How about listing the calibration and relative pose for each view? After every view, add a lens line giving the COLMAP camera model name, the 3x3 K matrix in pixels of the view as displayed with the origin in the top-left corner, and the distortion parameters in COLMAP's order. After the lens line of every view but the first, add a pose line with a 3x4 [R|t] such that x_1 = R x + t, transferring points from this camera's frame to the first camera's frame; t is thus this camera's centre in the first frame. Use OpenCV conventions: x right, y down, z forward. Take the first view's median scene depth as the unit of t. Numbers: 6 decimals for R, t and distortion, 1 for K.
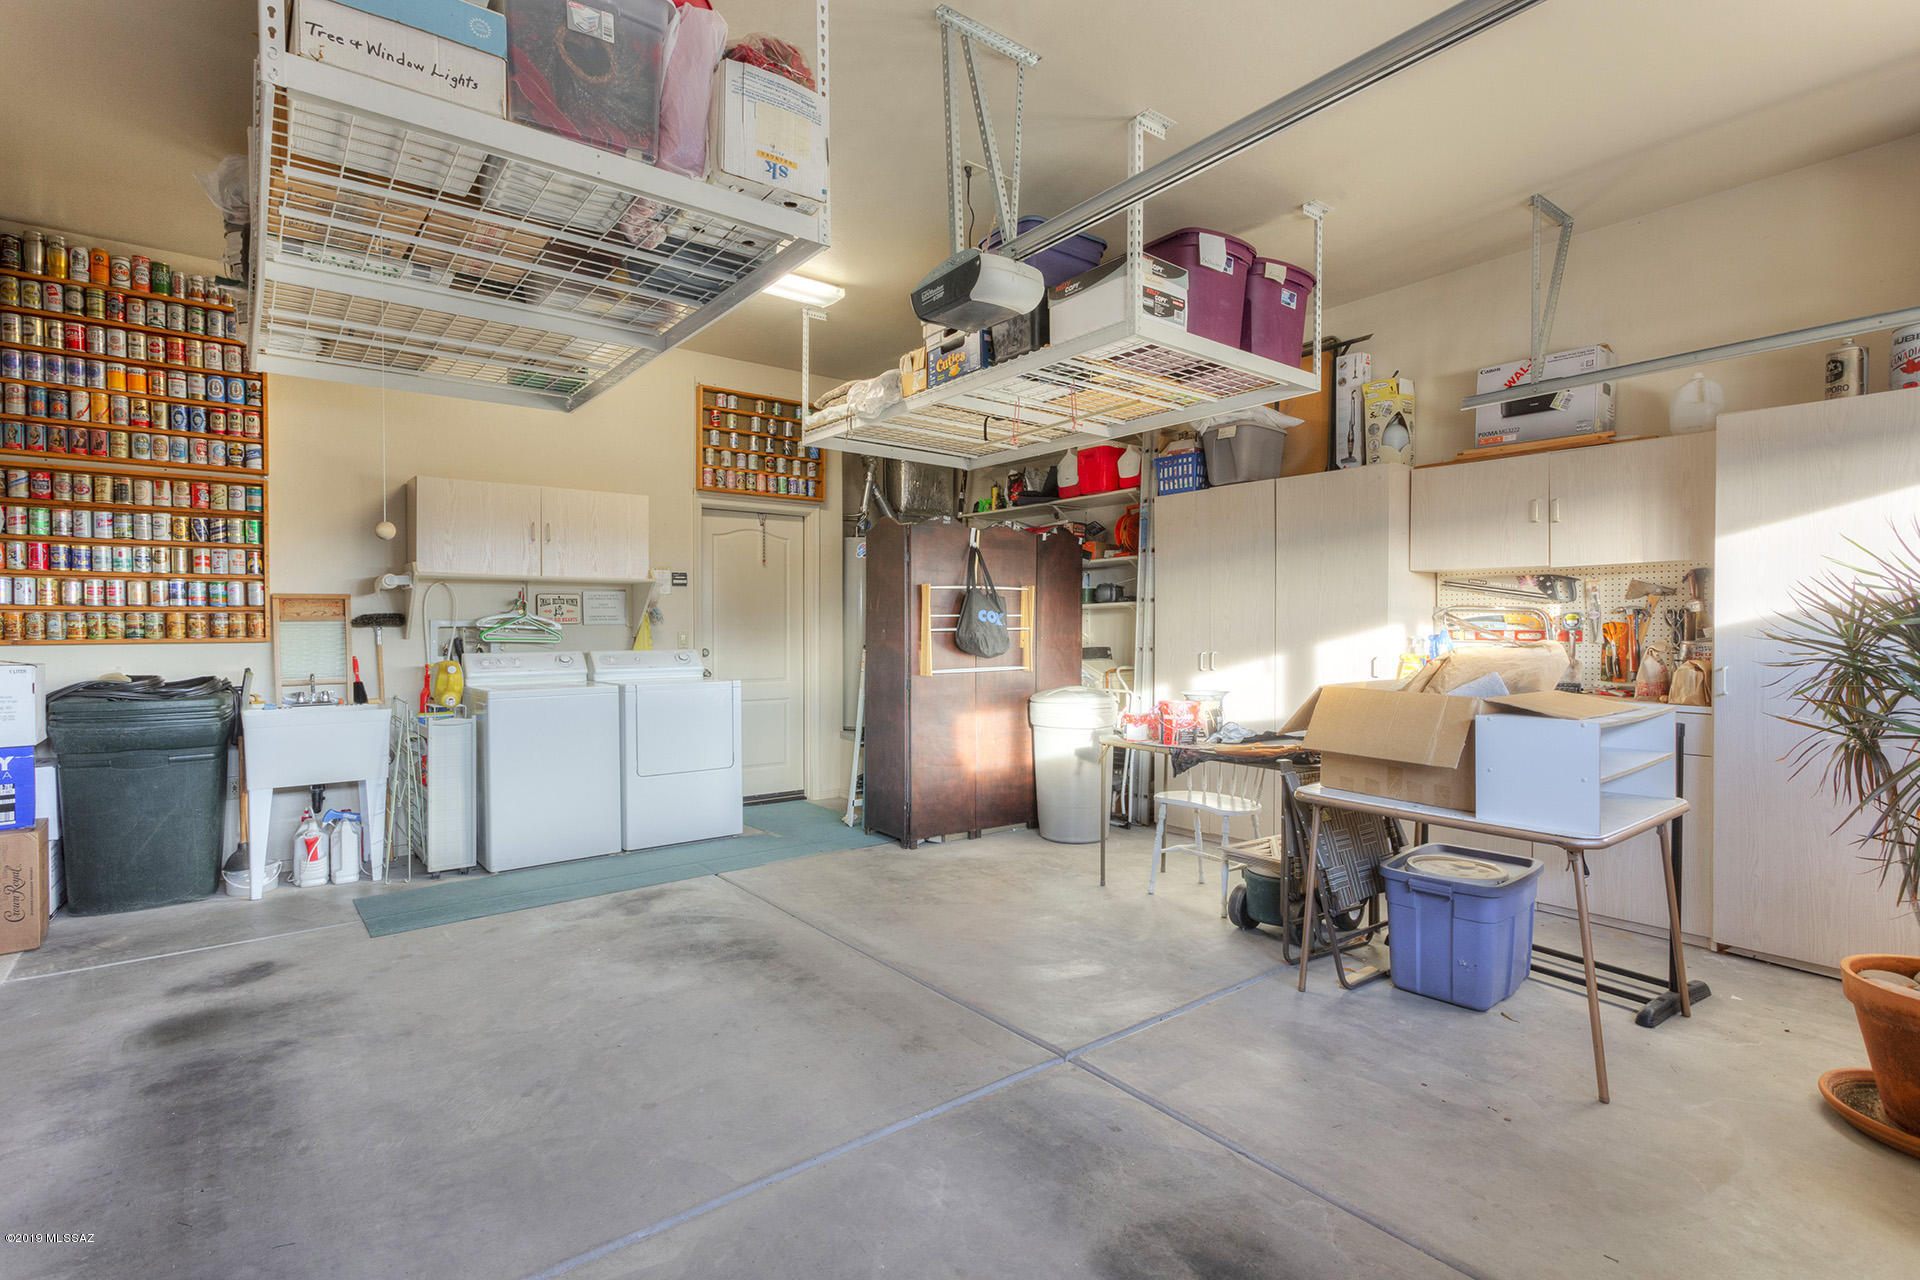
lens RADIAL K [[892.6, 0, 954.8], [0, 892.6, 638.3], [0, 0, 1]] dist [-0.001656, 0.004249]
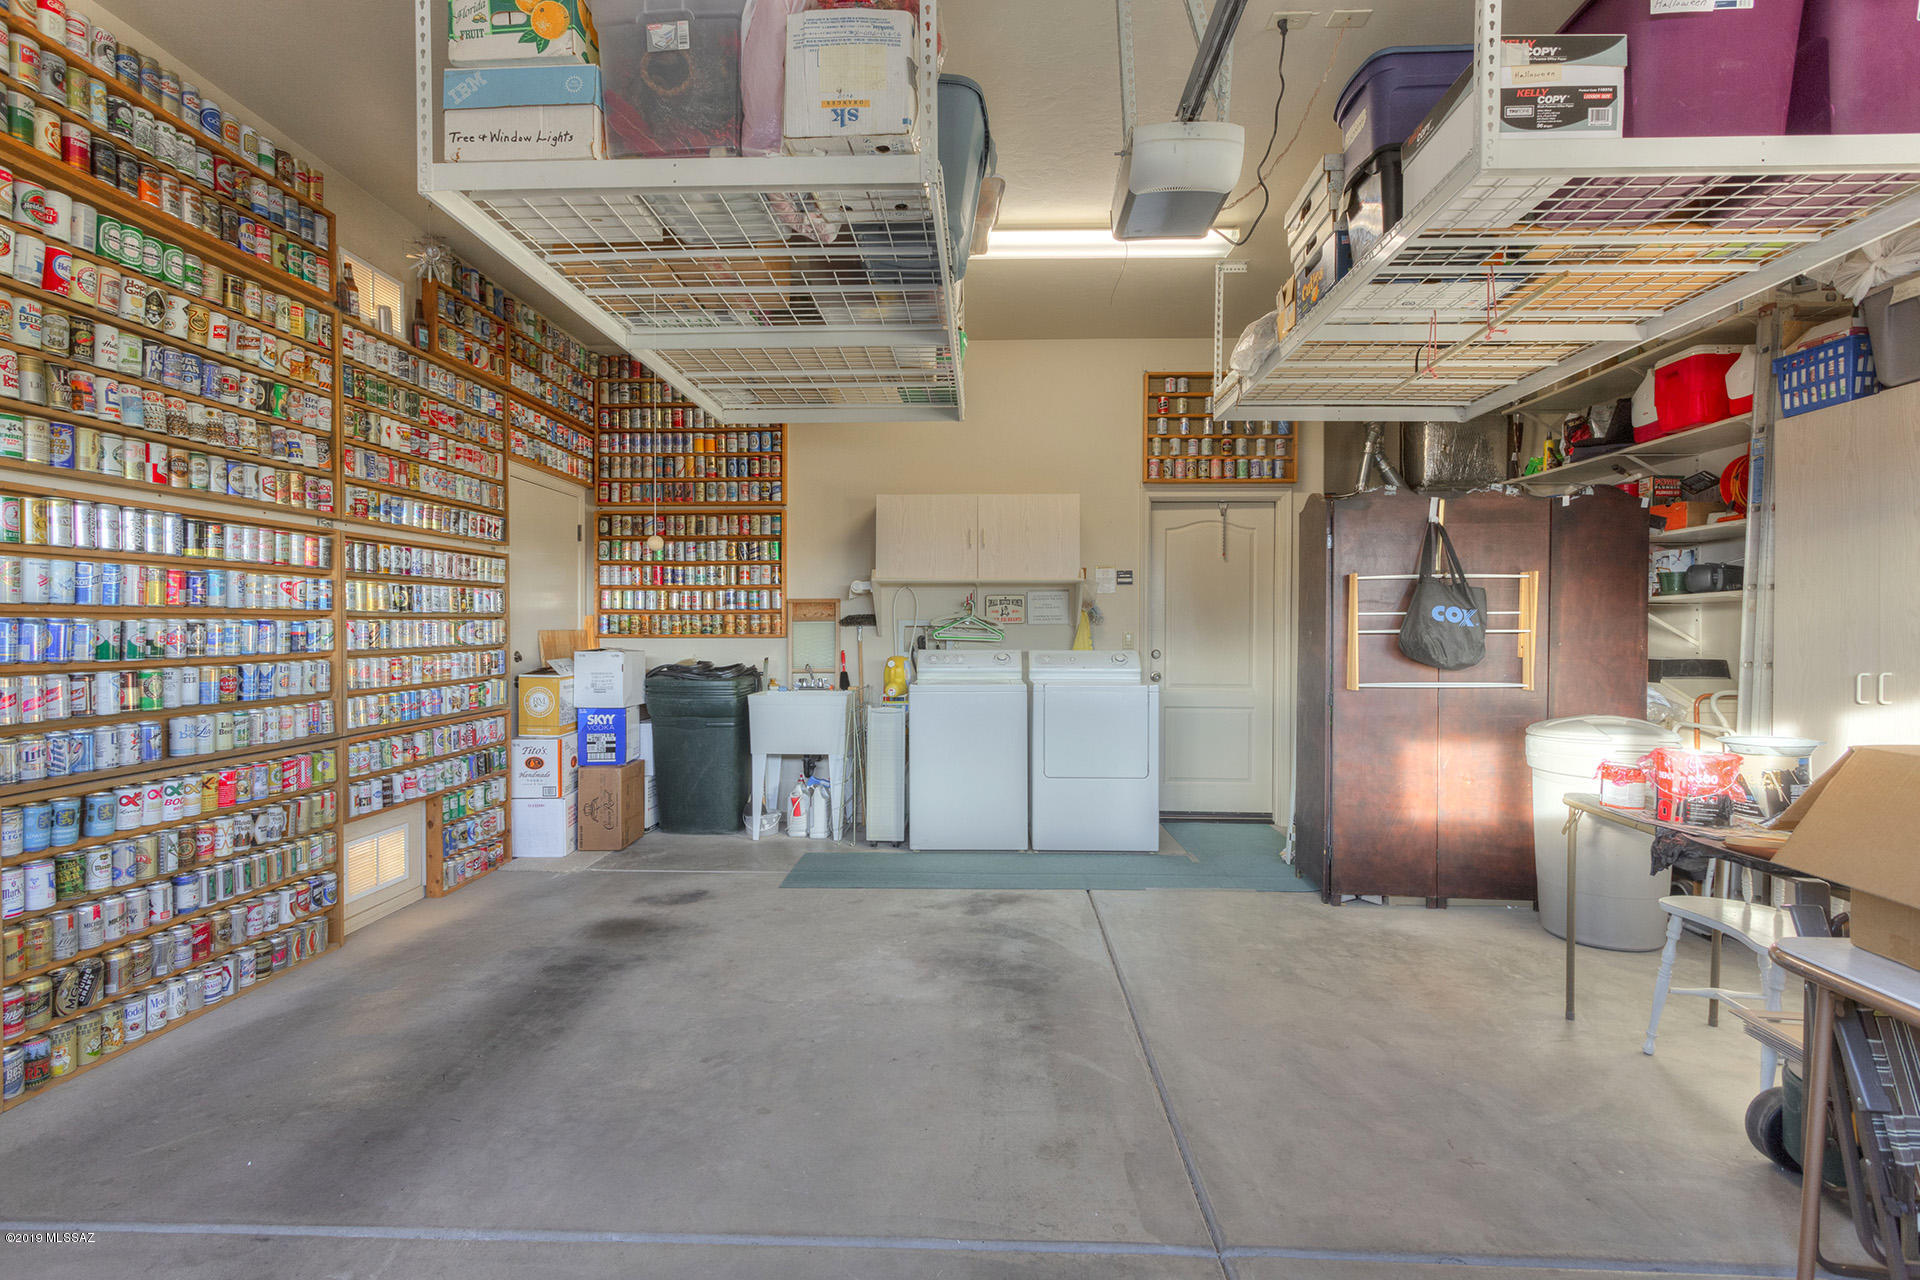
lens RADIAL K [[892.6, 0, 954.8], [0, 892.6, 638.3], [0, 0, 1]] dist [-0.001656, 0.004249]
pose [[0.769830, 0.011978, -0.638137, 0.224739], [-0.012014, 0.999919, 0.004275, -0.003217], [0.638136, 0.004375, 0.769911, 0.187427]]
